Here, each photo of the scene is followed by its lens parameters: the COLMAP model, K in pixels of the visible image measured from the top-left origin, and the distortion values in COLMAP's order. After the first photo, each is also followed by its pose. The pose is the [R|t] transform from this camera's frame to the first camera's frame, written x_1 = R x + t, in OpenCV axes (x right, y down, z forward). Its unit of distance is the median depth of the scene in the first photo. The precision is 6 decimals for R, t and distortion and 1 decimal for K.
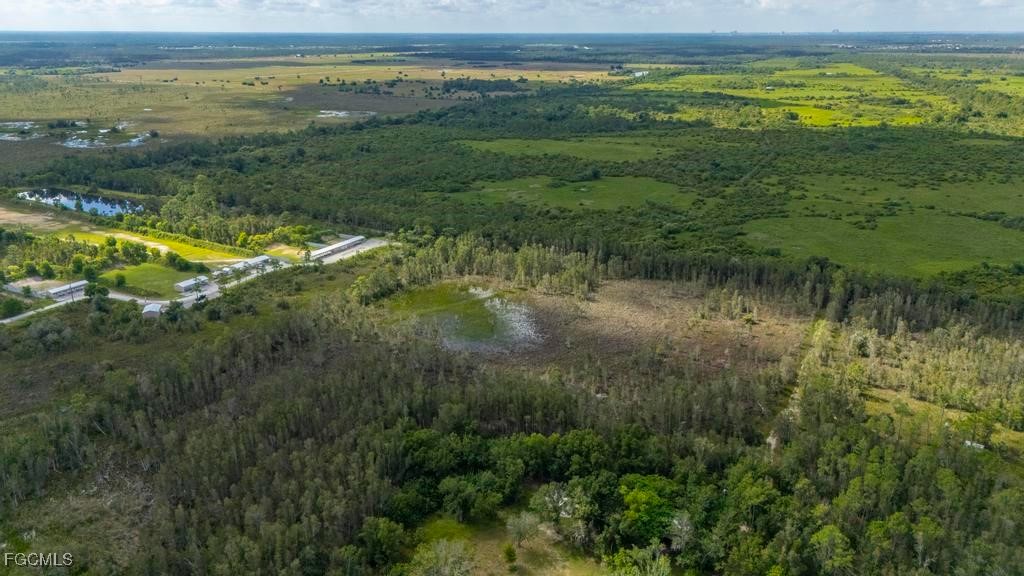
lens RADIAL K [[778.8, 0, 505.0], [0, 778.8, 288.6], [0, 0, 1]] dist [0.070072, -0.080872]
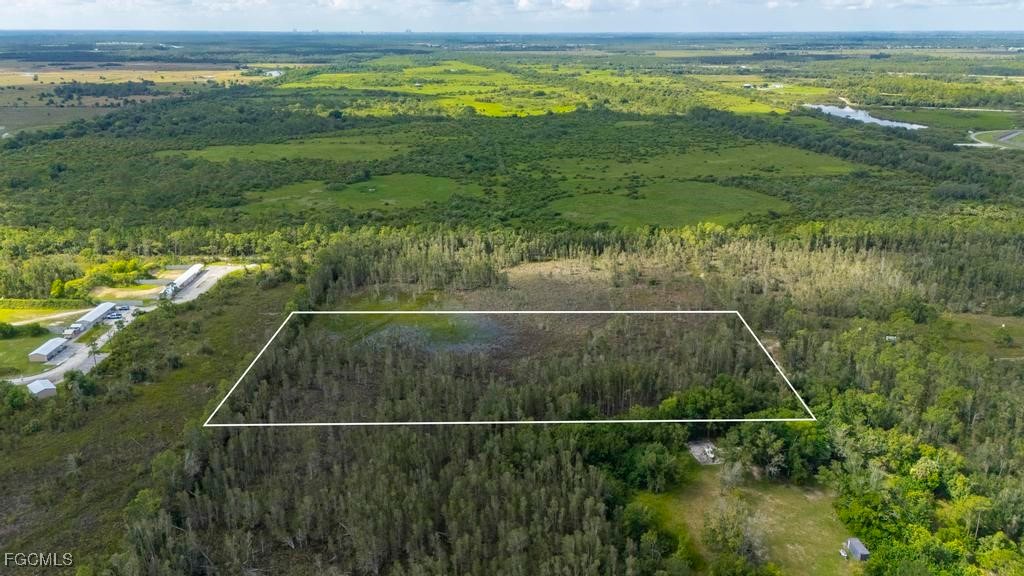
lens RADIAL K [[778.8, 0, 505.0], [0, 778.8, 288.6], [0, 0, 1]] dist [0.070072, -0.080872]
pose [[0.862680, -0.157443, 0.480619, -0.121731], [0.156770, 0.986748, 0.041850, -0.009119], [-0.480839, 0.039244, 0.875930, 0.027273]]
